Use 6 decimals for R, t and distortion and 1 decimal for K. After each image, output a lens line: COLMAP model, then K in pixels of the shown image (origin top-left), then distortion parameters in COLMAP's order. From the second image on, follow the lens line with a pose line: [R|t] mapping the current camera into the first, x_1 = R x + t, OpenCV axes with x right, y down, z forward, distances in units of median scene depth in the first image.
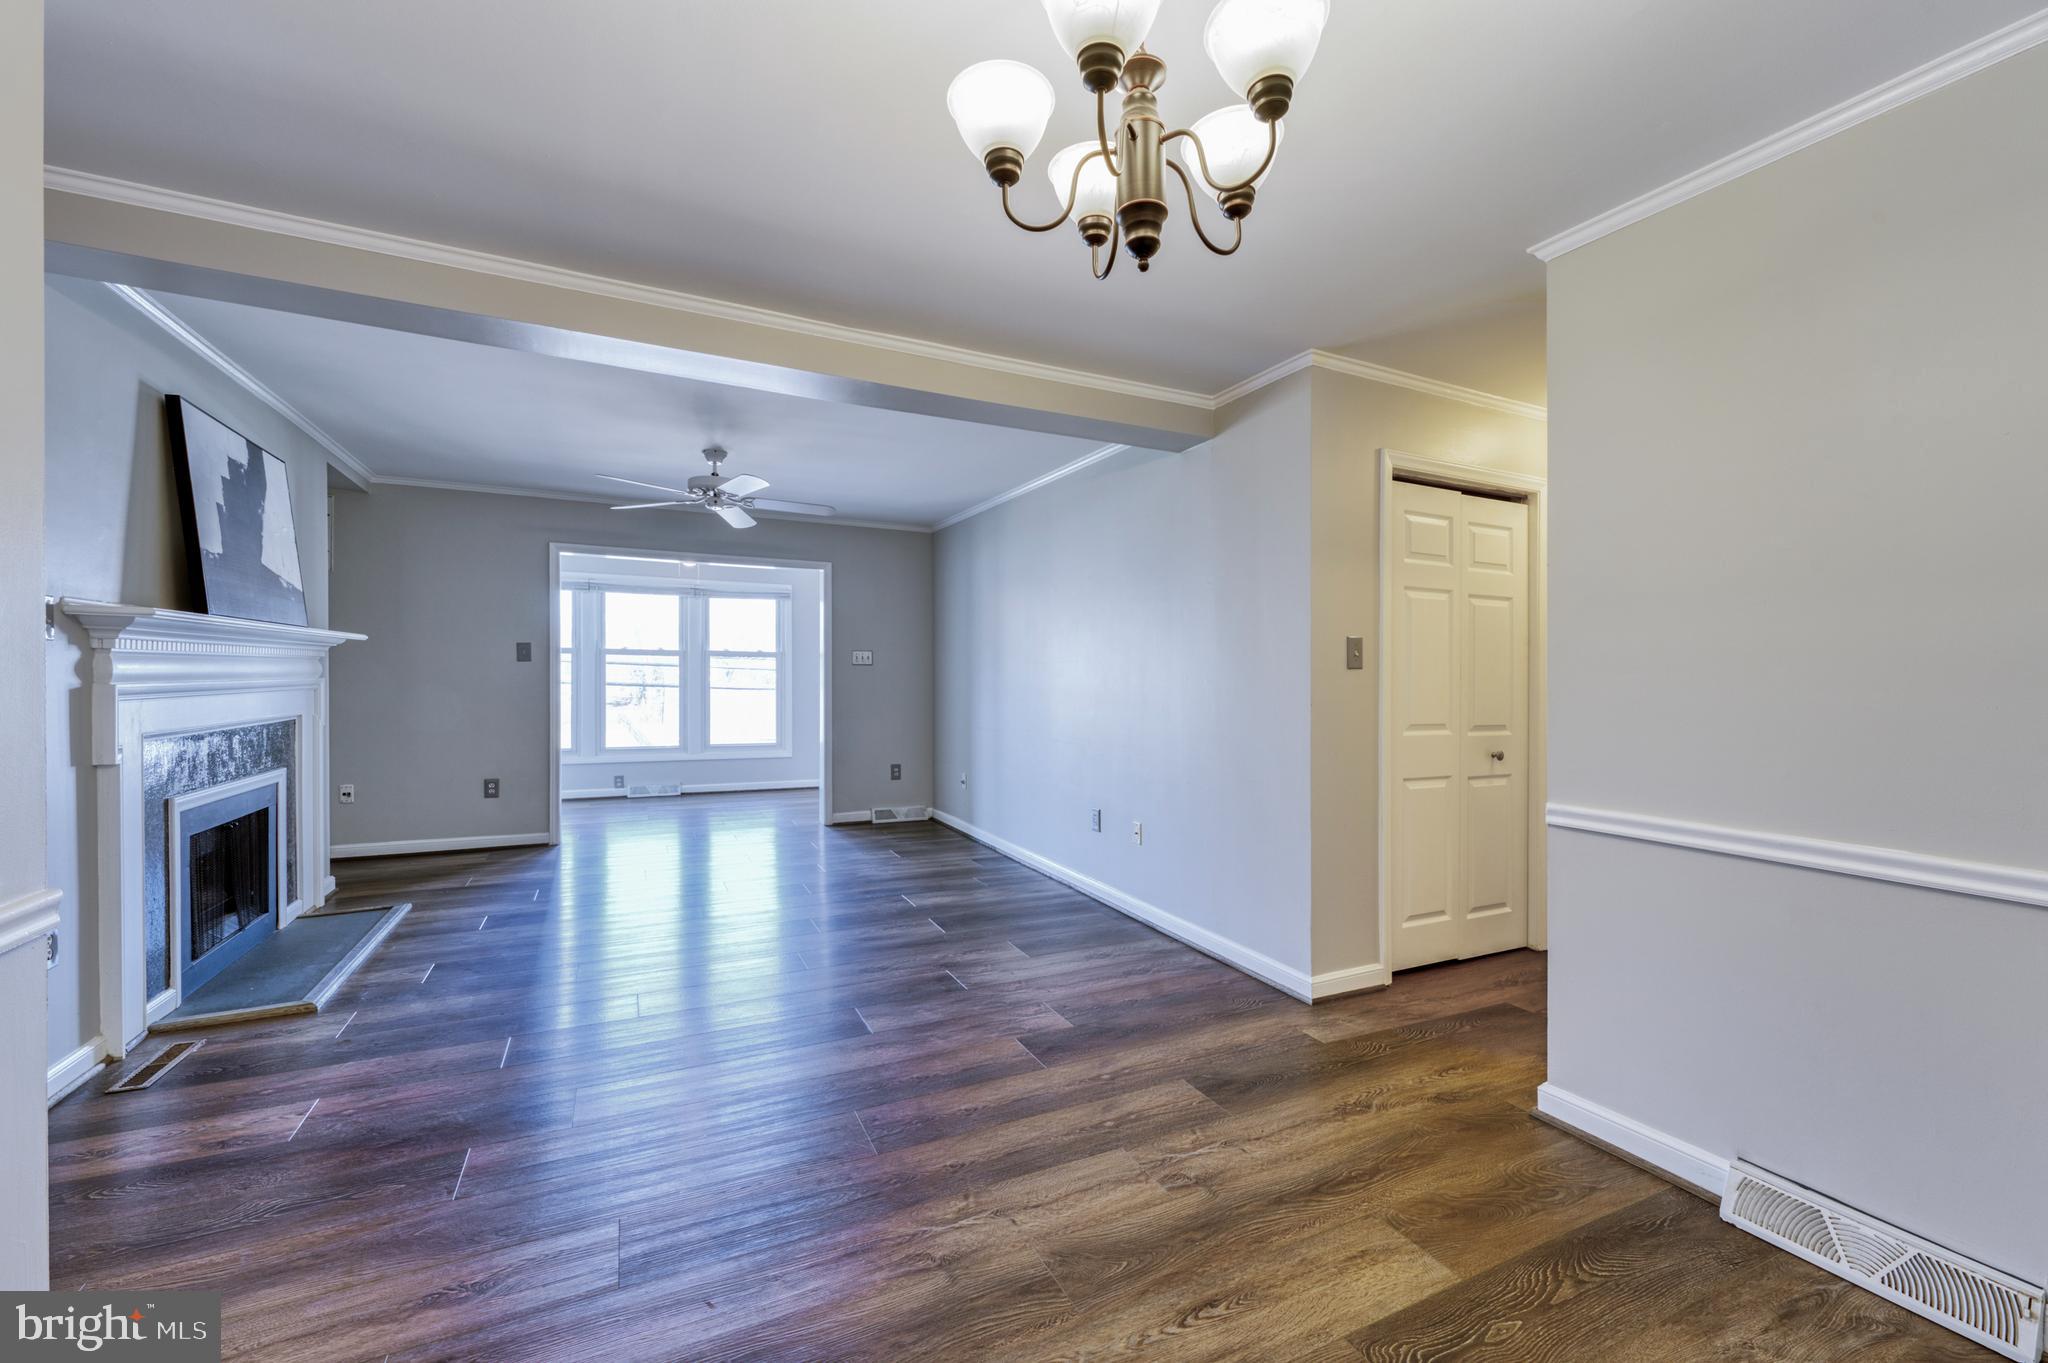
lens RADIAL K [[826.4, 0, 1024.1], [0, 826.4, 688.9], [0, 0, 1]] dist [0.000999, 0.000390]
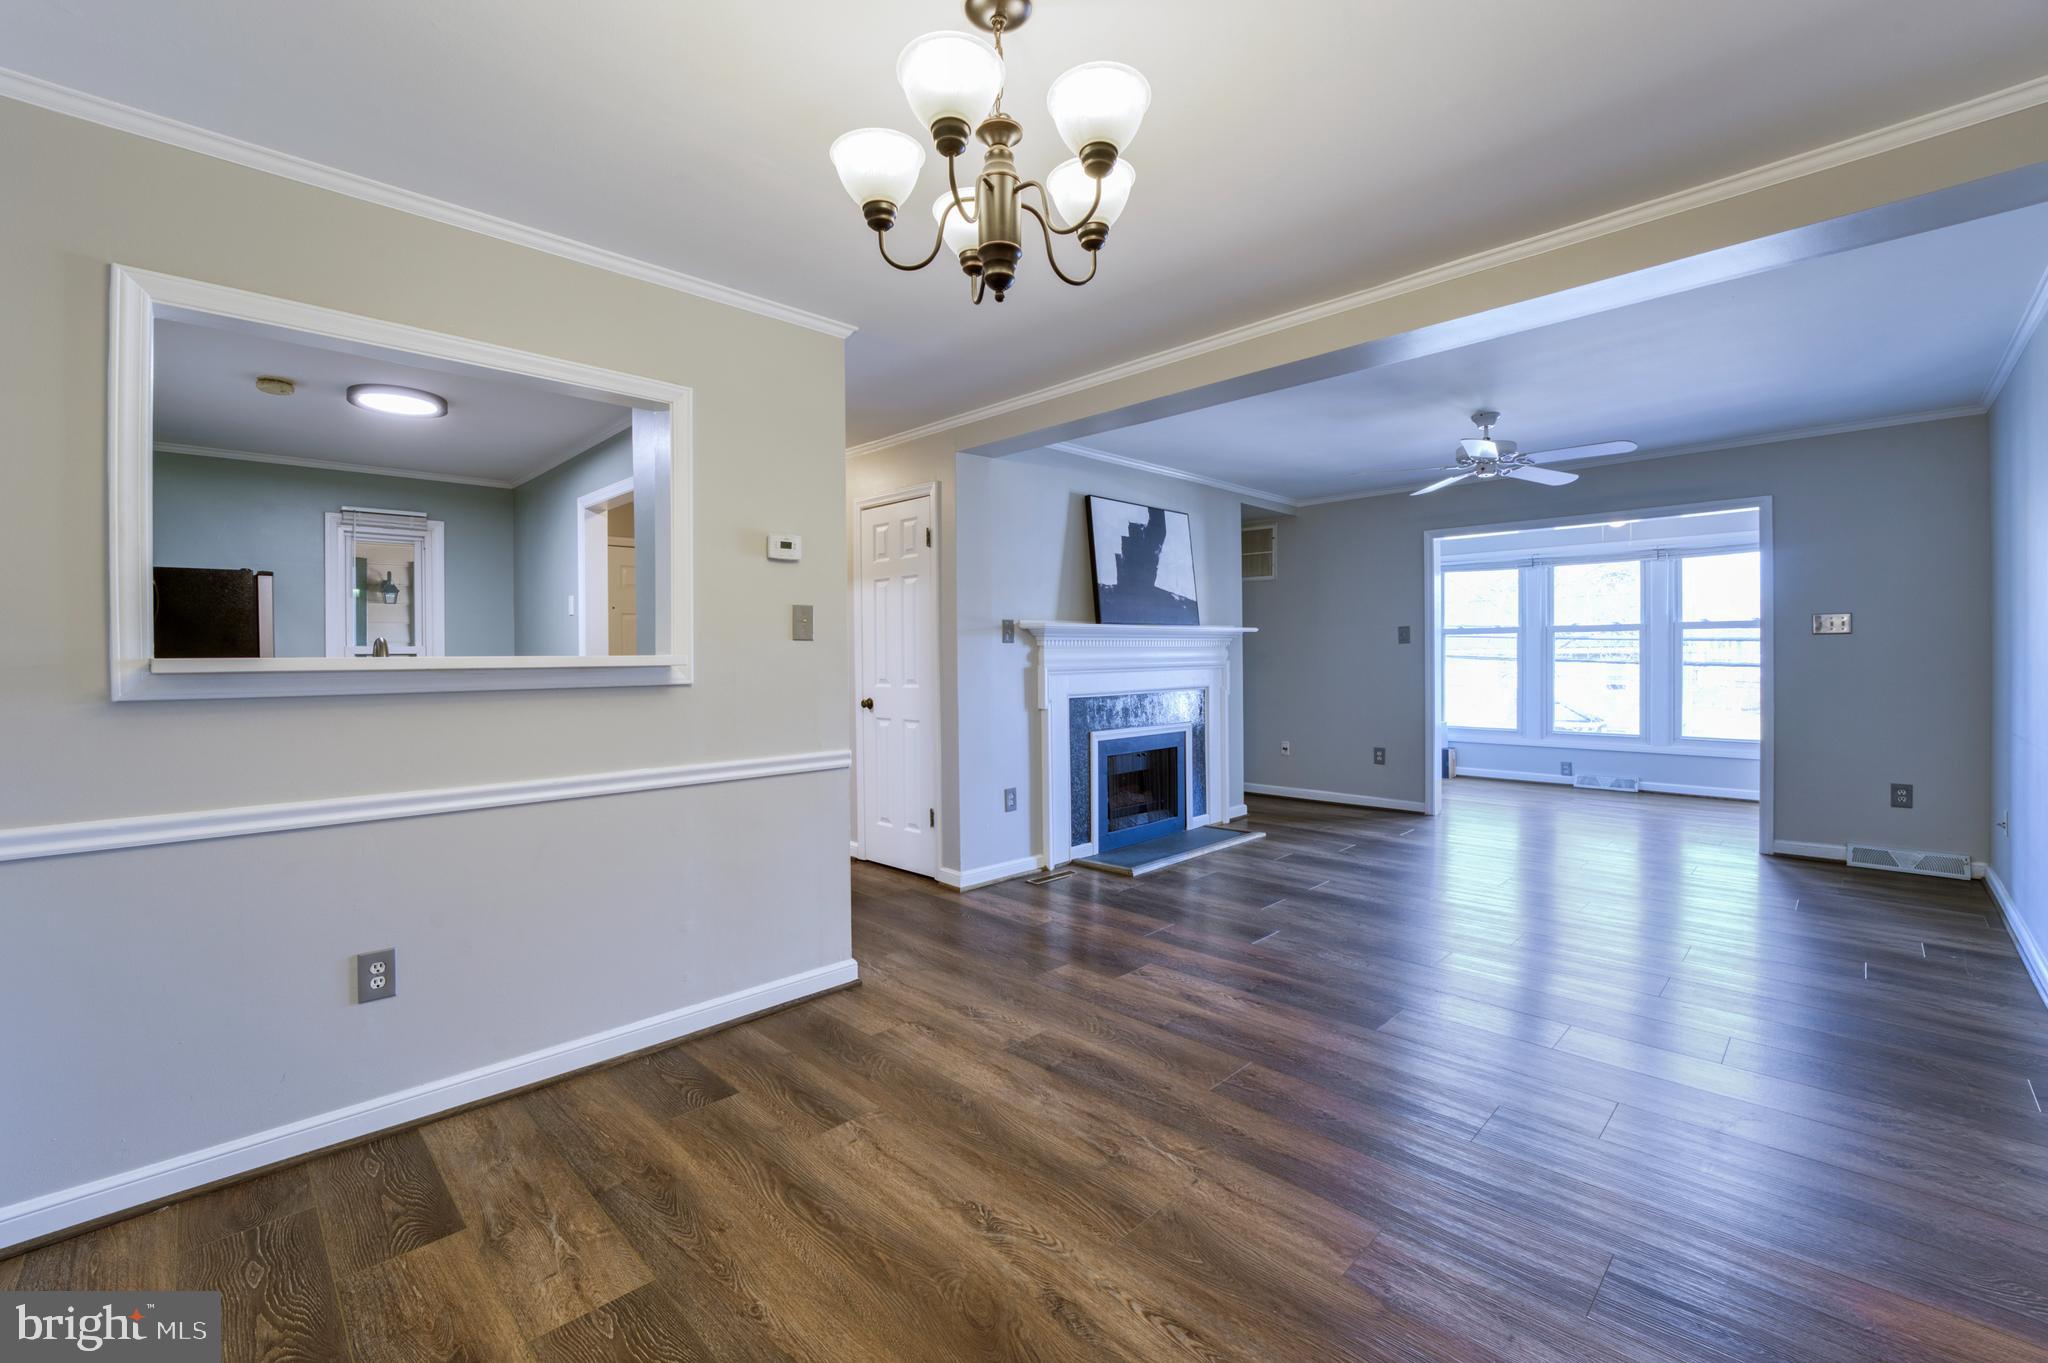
lens RADIAL K [[860.3, 0, 1024.0], [0, 860.3, 681.5], [0, 0, 1]] dist [-0.007905, -0.000309]
pose [[0.323004, 0.013597, -0.946300, 0.433038], [-0.000756, 0.999900, 0.014109, 0.002250], [0.946397, -0.003842, 0.322982, 0.212686]]
